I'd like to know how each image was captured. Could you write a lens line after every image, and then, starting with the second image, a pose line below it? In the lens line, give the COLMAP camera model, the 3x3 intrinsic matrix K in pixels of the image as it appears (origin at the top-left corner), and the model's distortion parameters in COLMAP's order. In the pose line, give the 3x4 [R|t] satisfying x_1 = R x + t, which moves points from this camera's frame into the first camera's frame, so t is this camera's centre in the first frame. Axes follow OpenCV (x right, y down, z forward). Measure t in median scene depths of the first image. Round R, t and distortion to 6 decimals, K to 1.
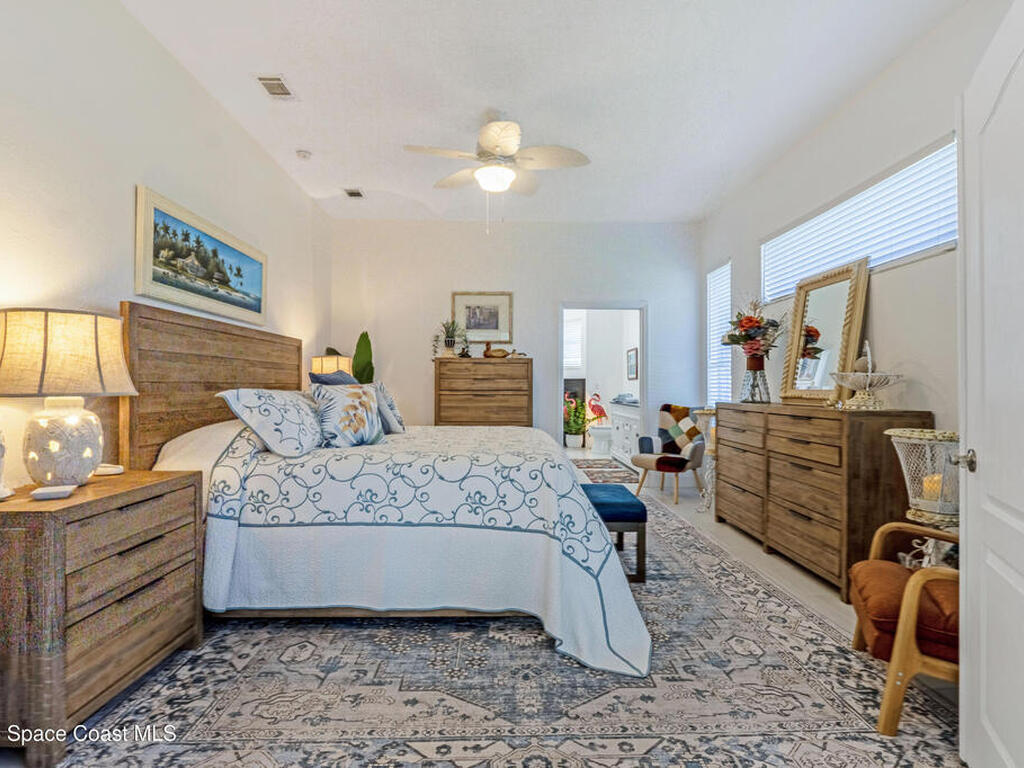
lens RADIAL K [[530.8, 0, 514.8], [0, 530.8, 385.8], [0, 0, 1]] dist [0.006520, 0.000207]
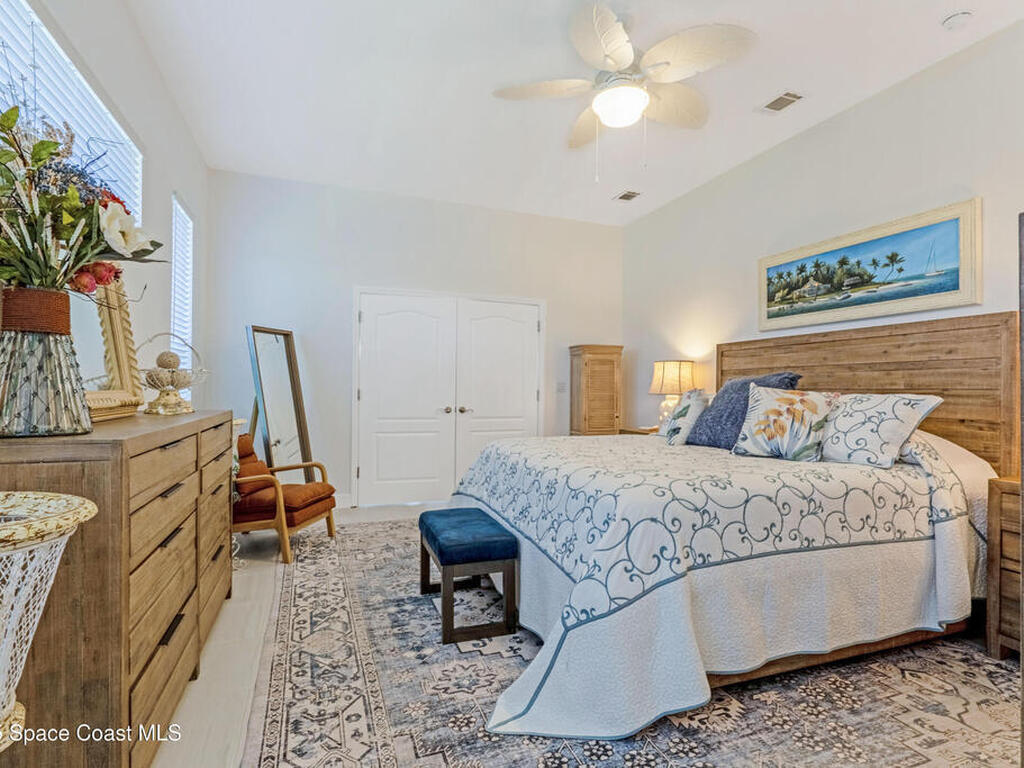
lens RADIAL K [[530.8, 0, 513.0], [0, 530.8, 384.8], [0, 0, 1]] dist [0.006520, 0.000207]
pose [[-0.946109, -0.013158, -0.323582, 0.388230], [-0.009810, 0.999880, -0.011975, 0.004457], [0.323701, -0.008155, -0.946124, 1.894347]]
